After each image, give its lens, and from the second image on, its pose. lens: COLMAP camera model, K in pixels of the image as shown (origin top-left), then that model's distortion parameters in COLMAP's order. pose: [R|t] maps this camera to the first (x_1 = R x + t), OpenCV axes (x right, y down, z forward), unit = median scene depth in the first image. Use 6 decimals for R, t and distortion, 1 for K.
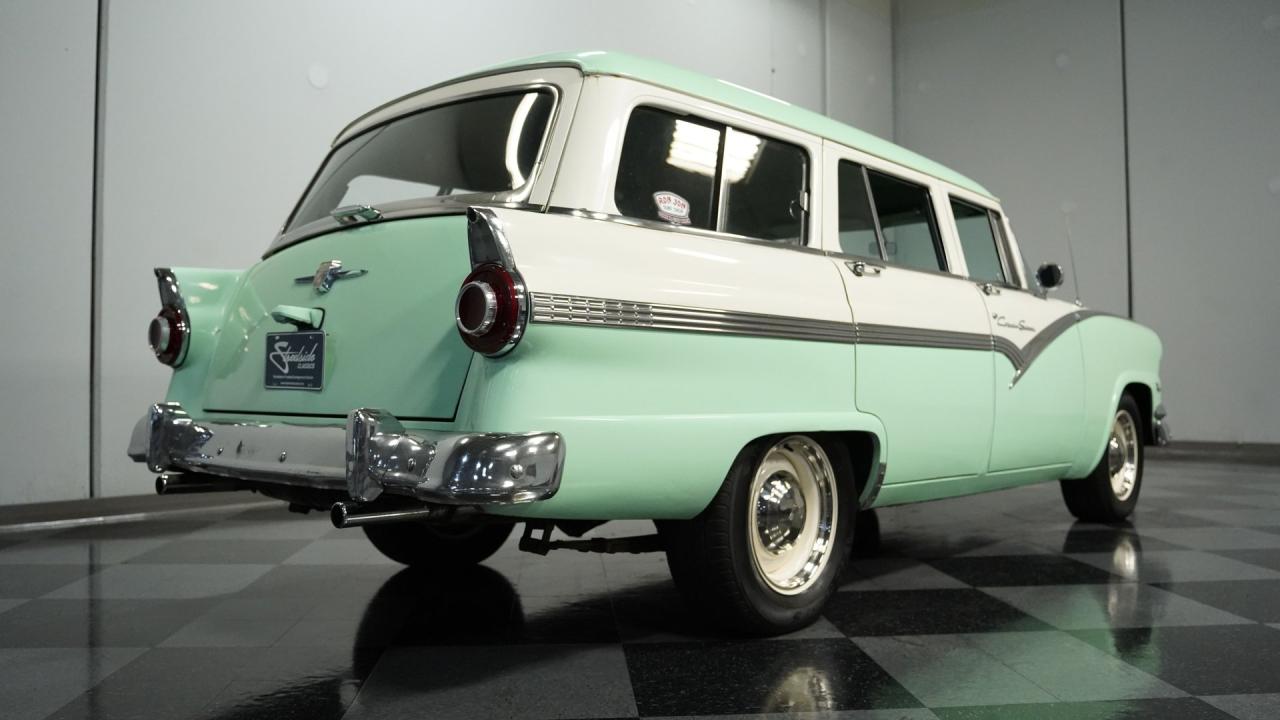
lens RADIAL K [[1007.5, 0, 642.7], [0, 1007.5, 360.4], [0, 0, 1]] dist [-0.077111, 0.009309]
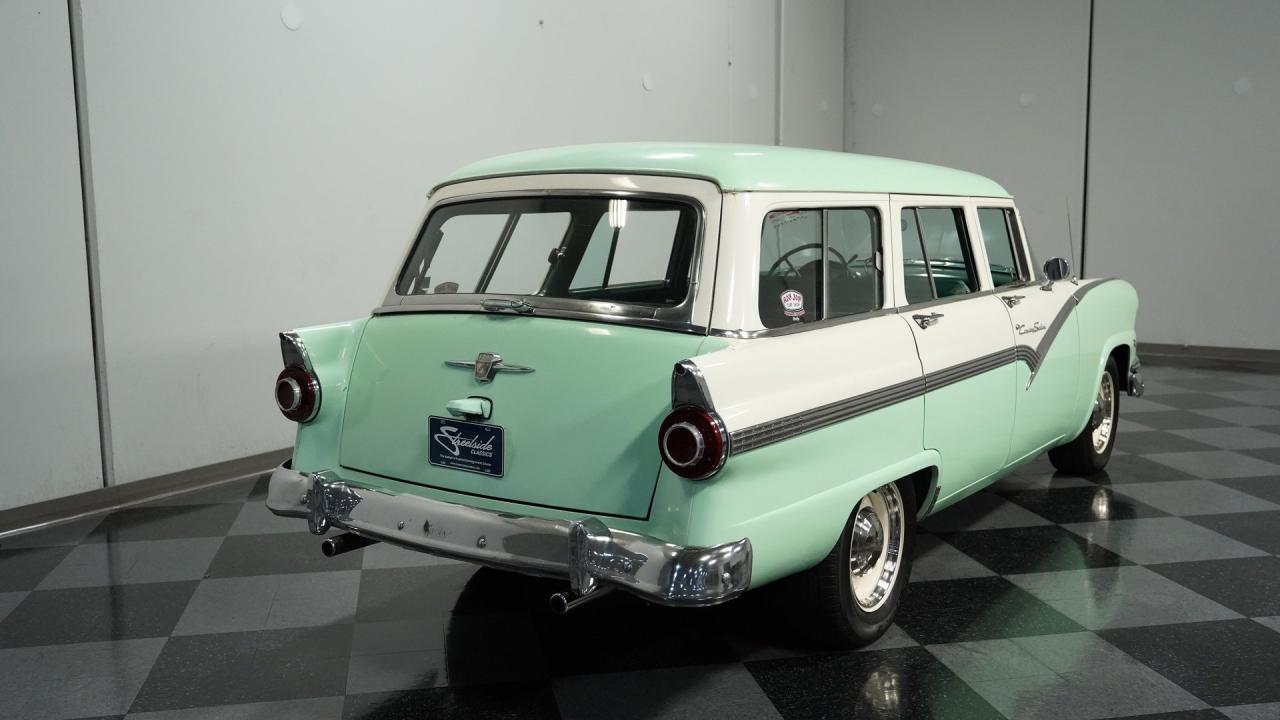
lens RADIAL K [[1119.1, 0, 639.2], [0, 1119.1, 362.6], [0, 0, 1]] dist [-0.011023, -0.008795]
pose [[0.993434, -0.022683, 0.112133, -0.262266], [0.005248, 0.988151, 0.153393, -0.255116], [-0.114284, -0.151797, 0.981782, -0.224673]]
